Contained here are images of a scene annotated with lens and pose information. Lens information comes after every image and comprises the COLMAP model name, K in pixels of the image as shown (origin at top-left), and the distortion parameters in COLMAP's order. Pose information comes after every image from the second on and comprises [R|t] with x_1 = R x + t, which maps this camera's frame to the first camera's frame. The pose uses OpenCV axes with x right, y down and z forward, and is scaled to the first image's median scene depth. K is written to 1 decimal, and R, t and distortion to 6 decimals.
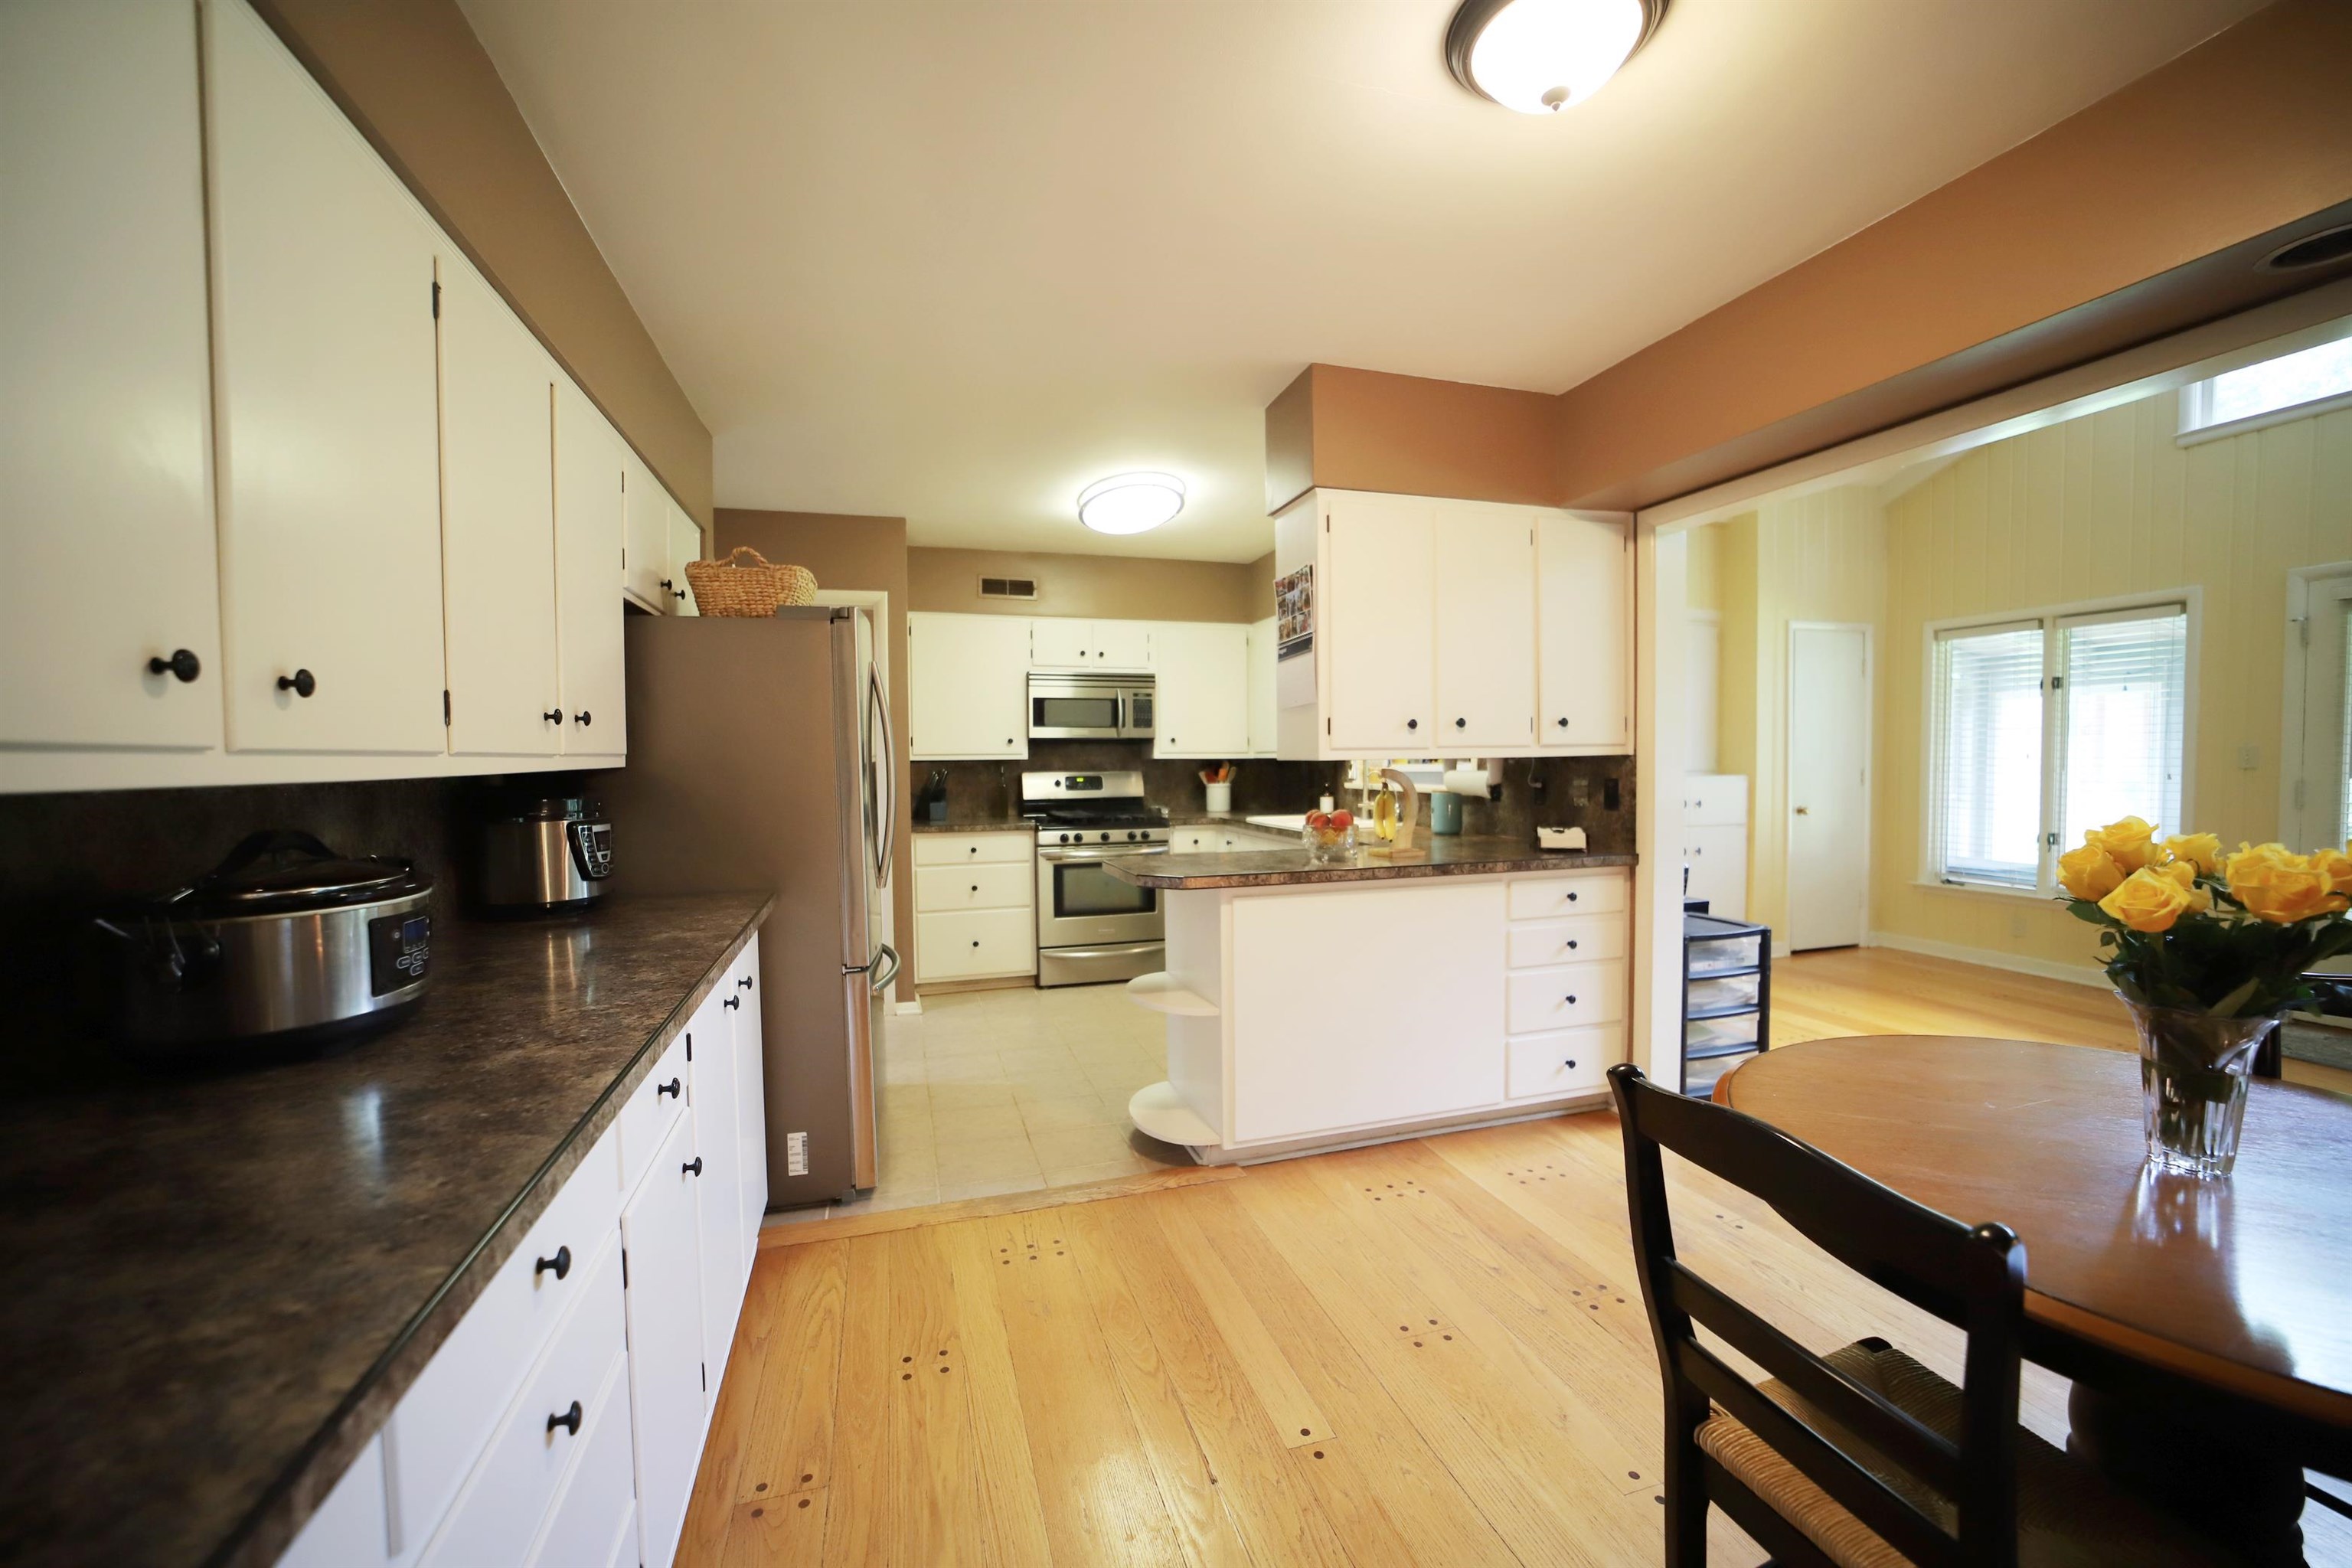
lens RADIAL K [[902.0, 0, 1176.0], [0, 902.0, 784.0], [0, 0, 1]] dist [0.000561, 0.000167]
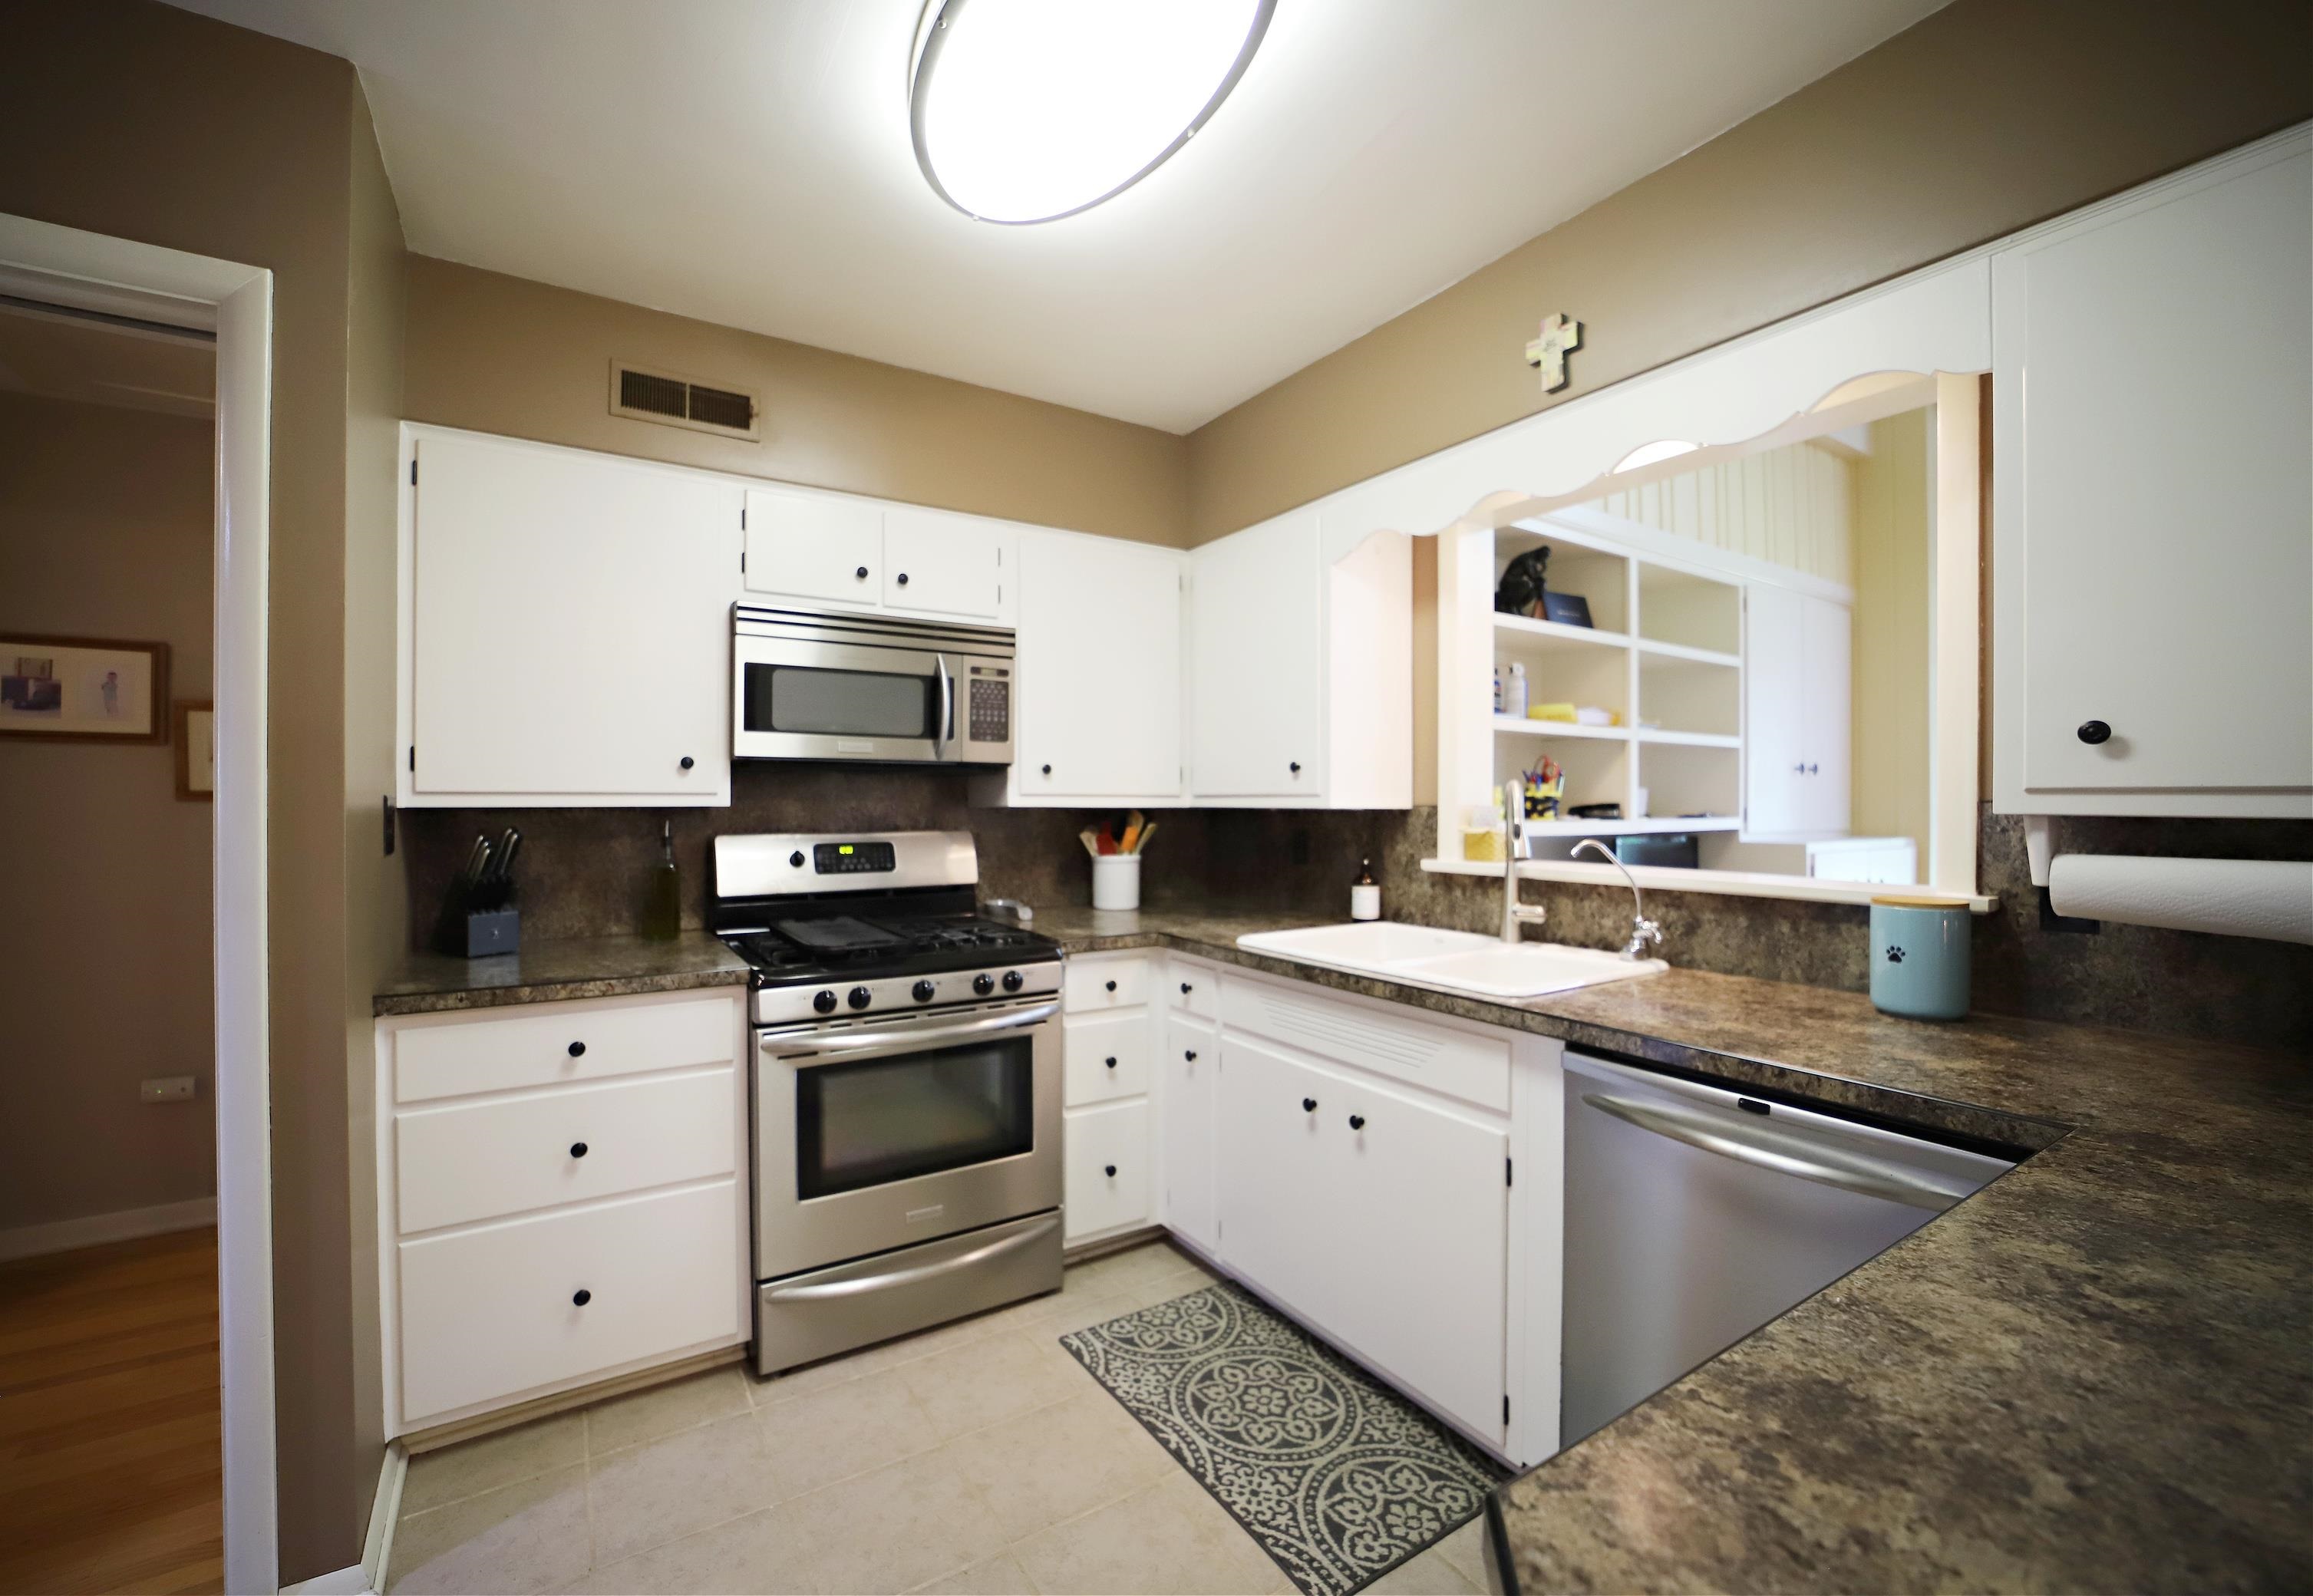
lens RADIAL K [[1002.4, 0, 1156.5], [0, 1002.4, 798.0], [0, 0, 1]] dist [-0.030475, 0.000138]
pose [[0.968239, 0.009054, 0.249863, -0.086806], [-0.001040, 0.999481, -0.032189, -0.016790], [-0.250025, 0.030907, 0.967746, 0.493594]]
